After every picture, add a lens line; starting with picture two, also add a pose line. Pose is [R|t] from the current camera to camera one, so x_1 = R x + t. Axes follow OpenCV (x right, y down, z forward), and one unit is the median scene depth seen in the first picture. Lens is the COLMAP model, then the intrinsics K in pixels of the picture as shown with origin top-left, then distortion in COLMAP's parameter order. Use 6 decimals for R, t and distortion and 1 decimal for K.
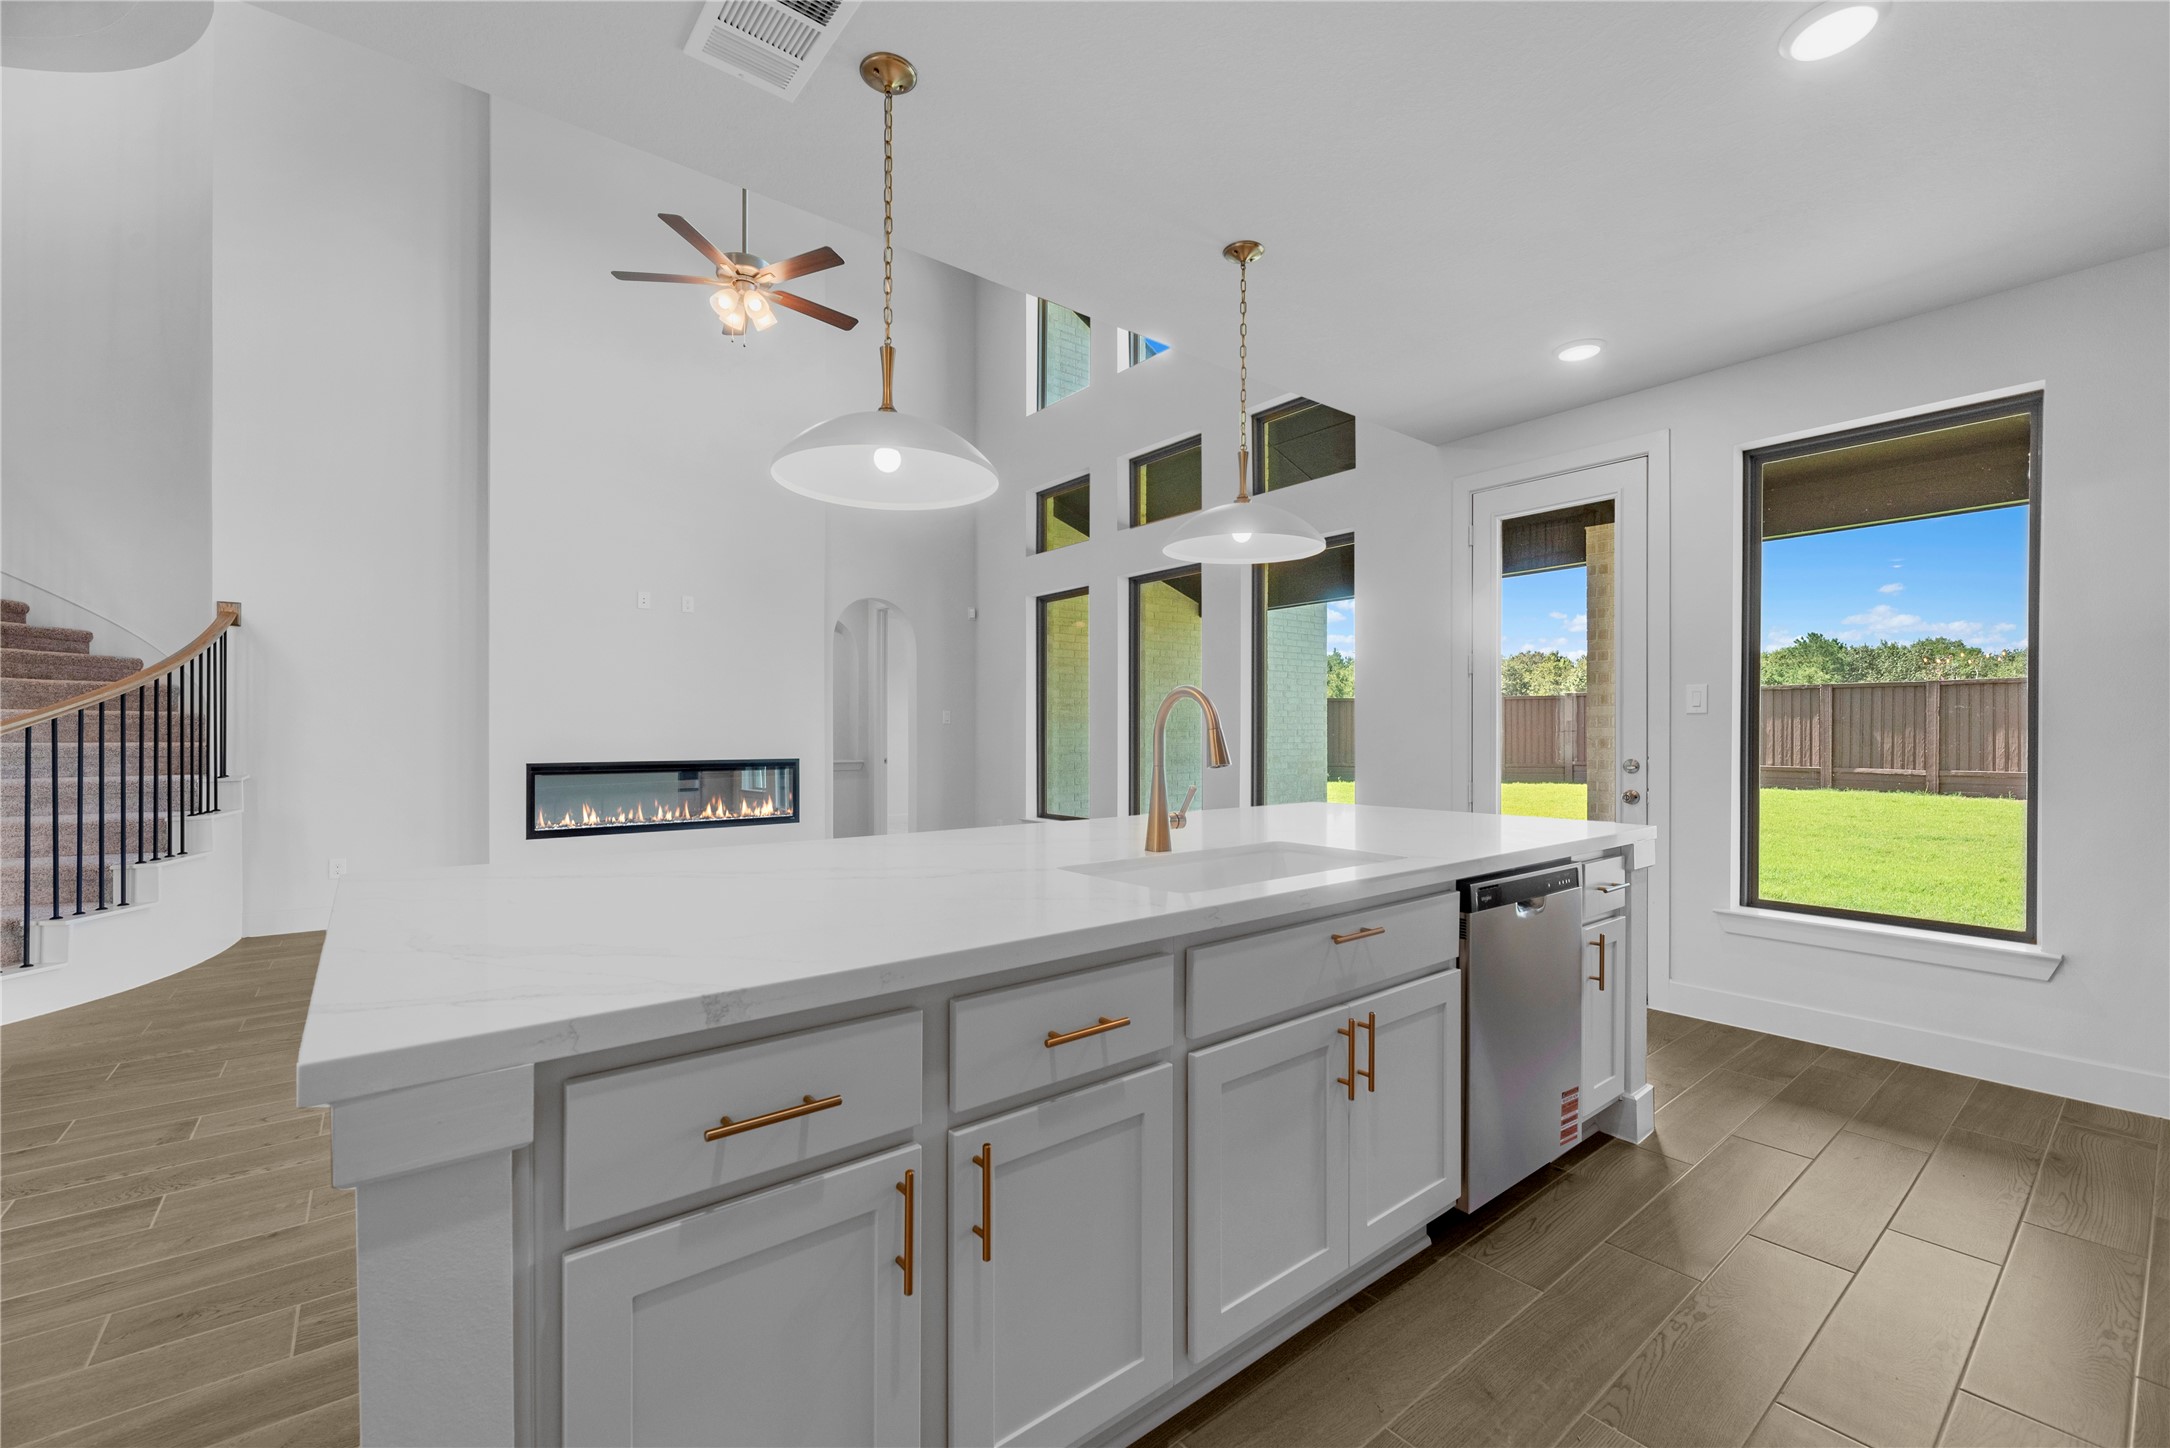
lens RADIAL K [[882.9, 0, 1080.3], [0, 882.9, 729.9], [0, 0, 1]] dist [0.000908, -0.000468]
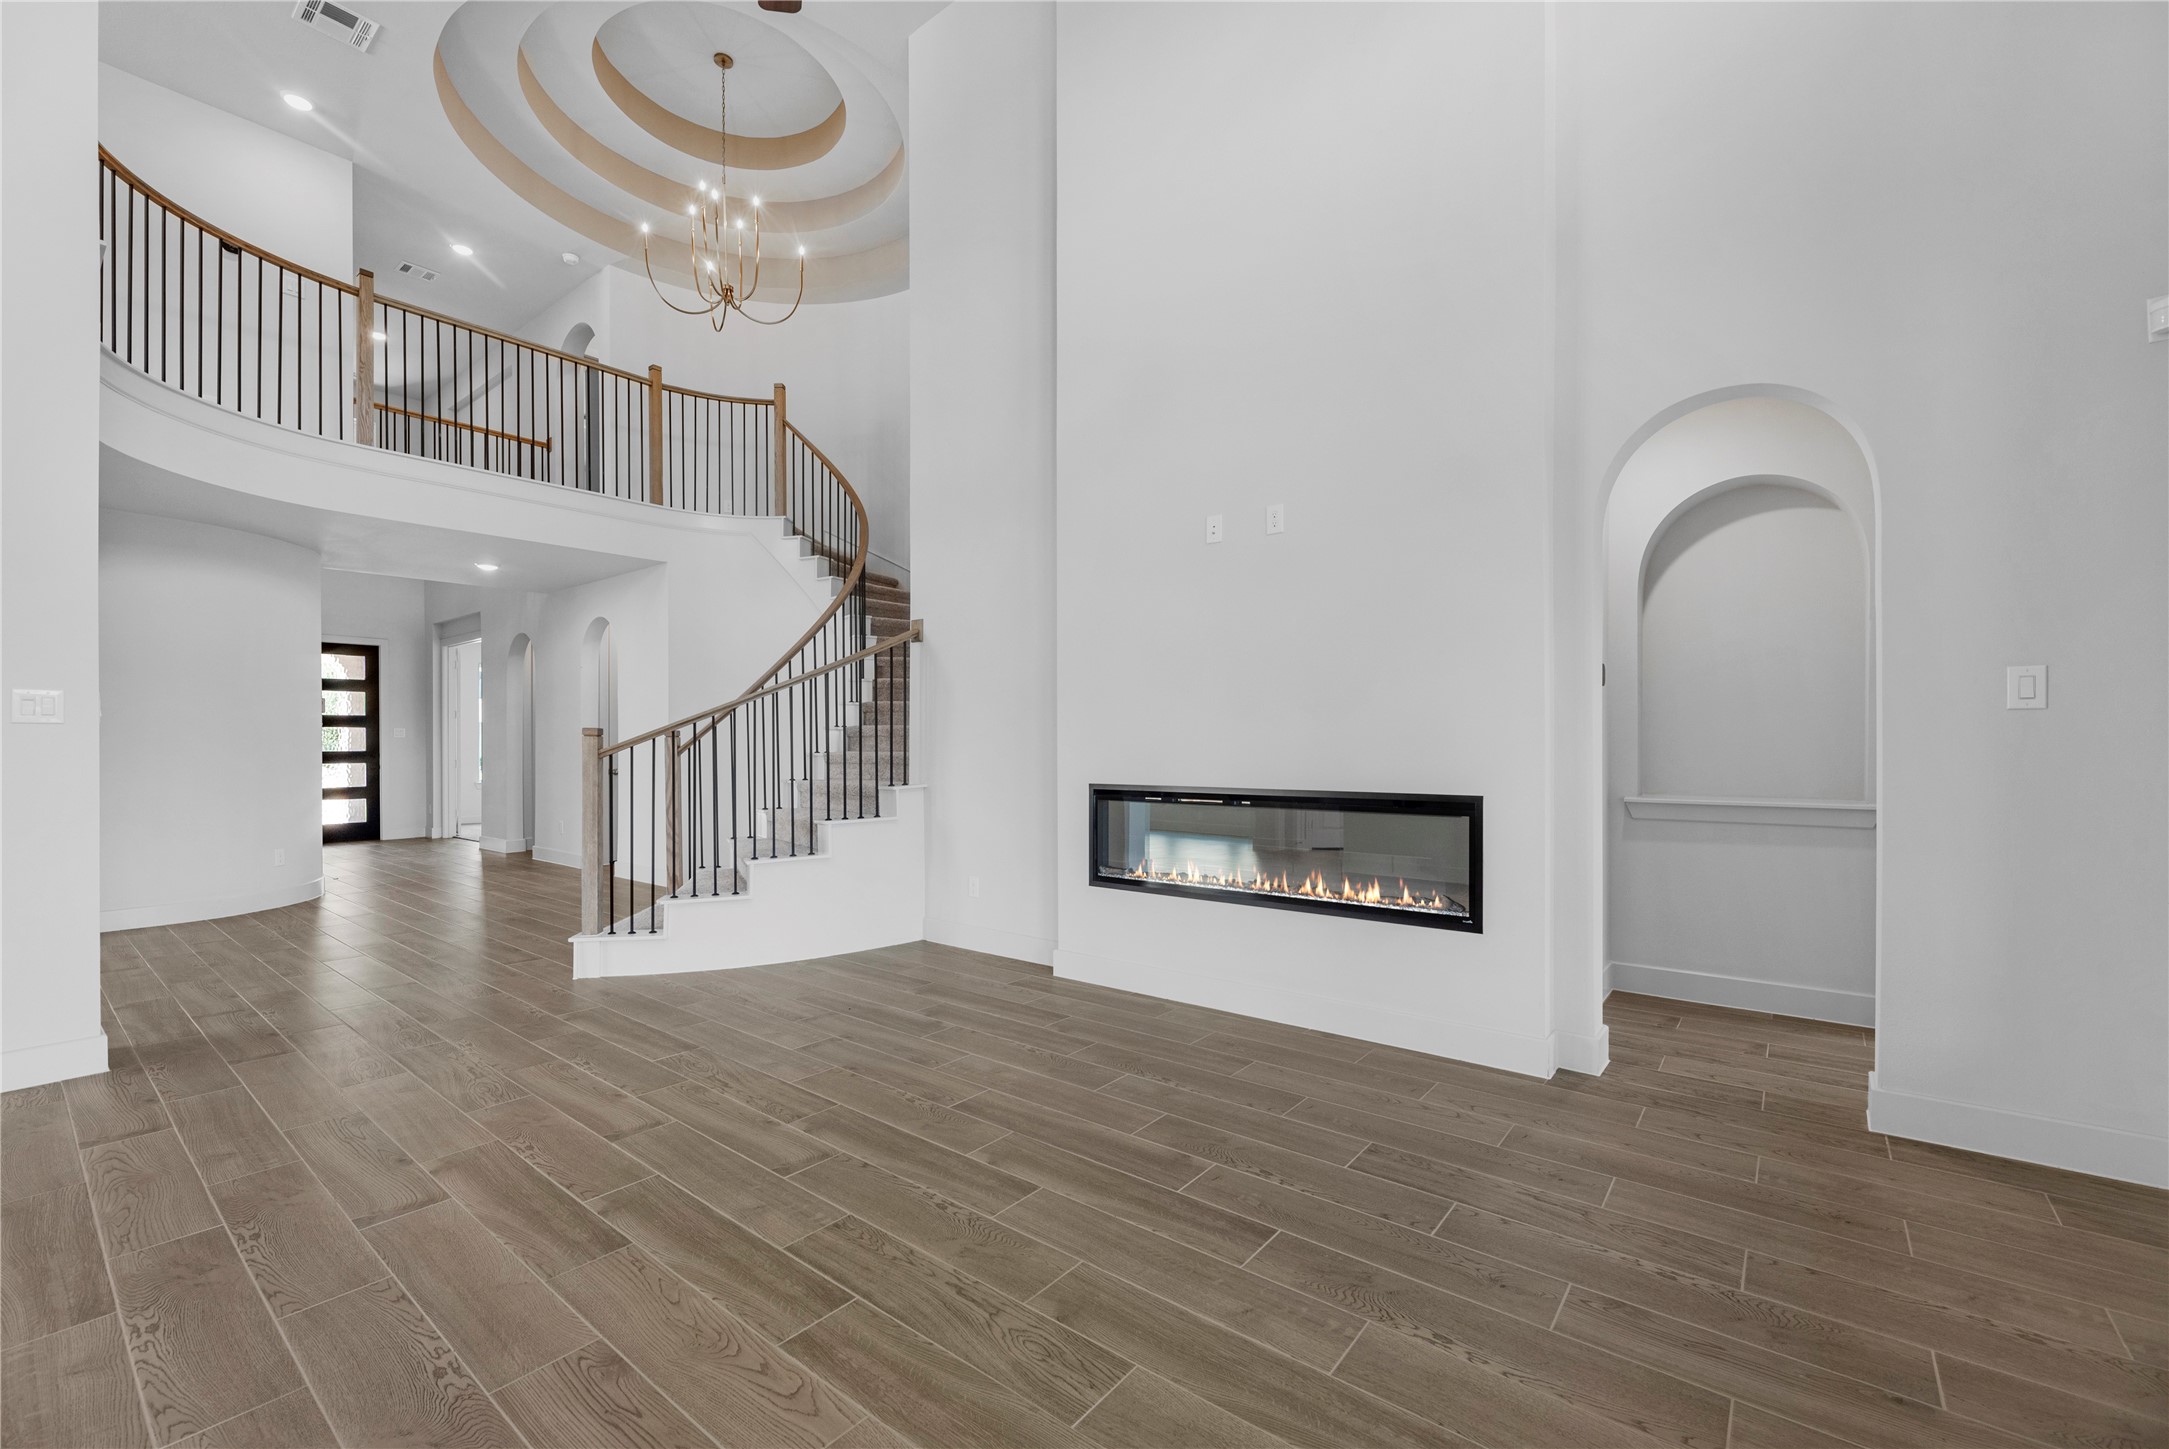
lens RADIAL K [[887.1, 0, 1087.6], [0, 887.1, 750.2], [0, 0, 1]] dist [-0.002276, -0.000294]
pose [[0.230158, 0.004481, -0.973143, 0.074018], [0.004783, 0.999972, 0.005735, 0.003913], [0.973142, -0.005974, 0.230130, 0.634535]]
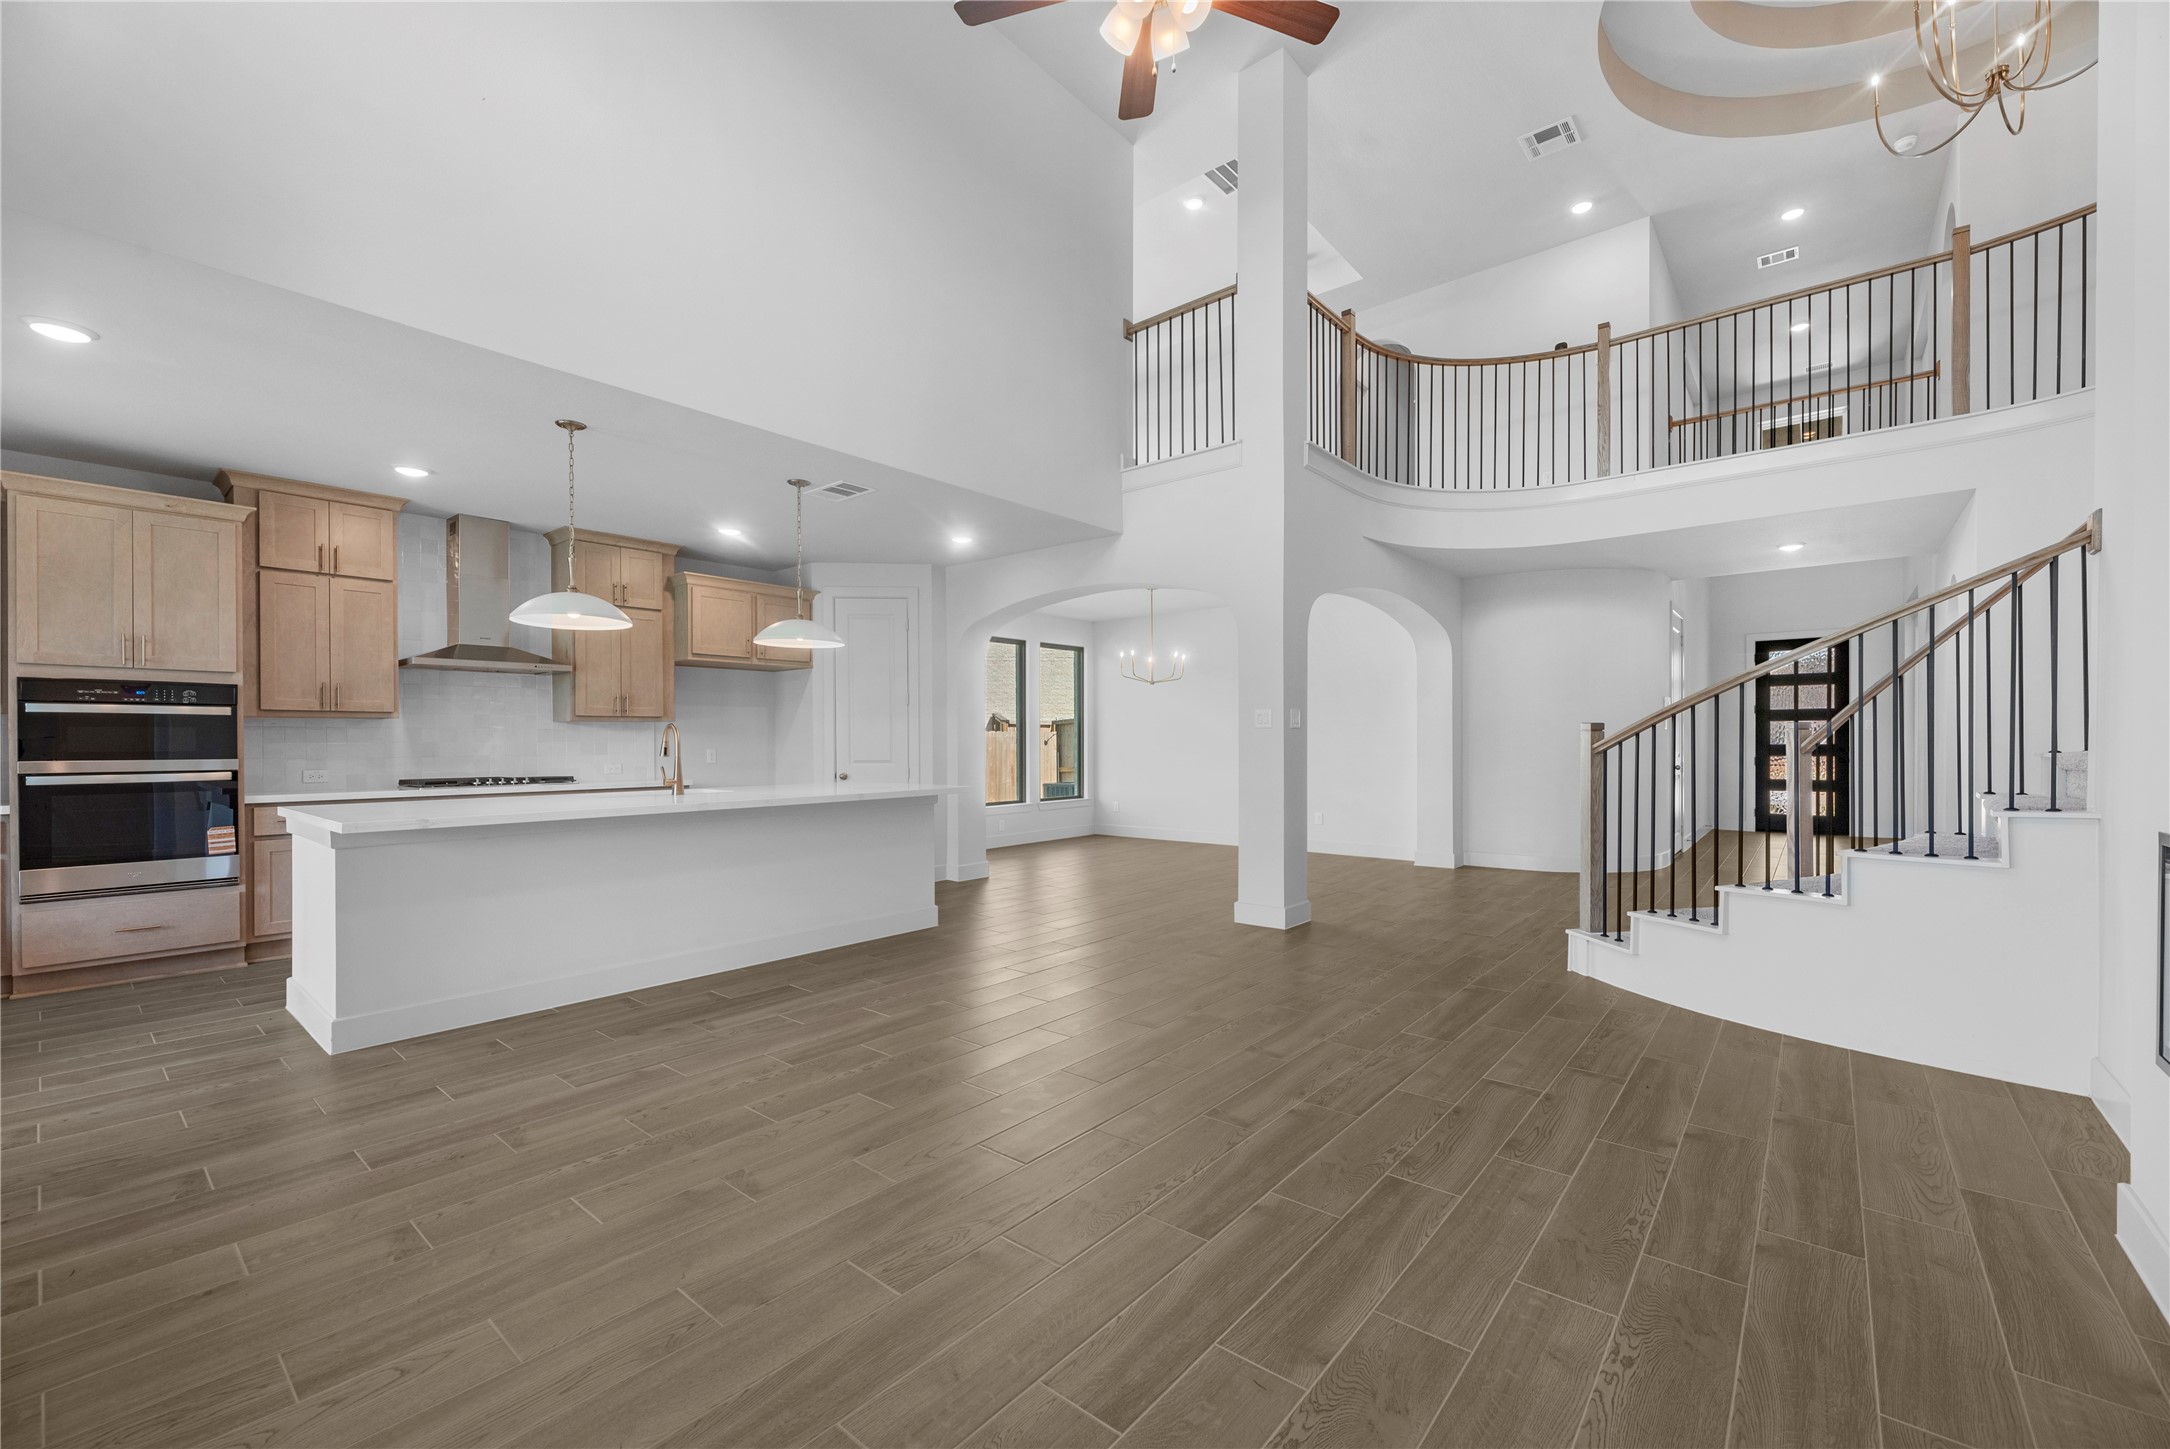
lens RADIAL K [[881.5, 0, 1092.9], [0, 881.5, 742.7], [0, 0, 1]] dist [0.001479, -0.000092]
pose [[-0.977200, 0.001616, -0.212316, -0.135296], [0.001328, 0.999998, 0.001500, 0.002891], [0.212318, 0.001184, -0.977200, 0.946964]]
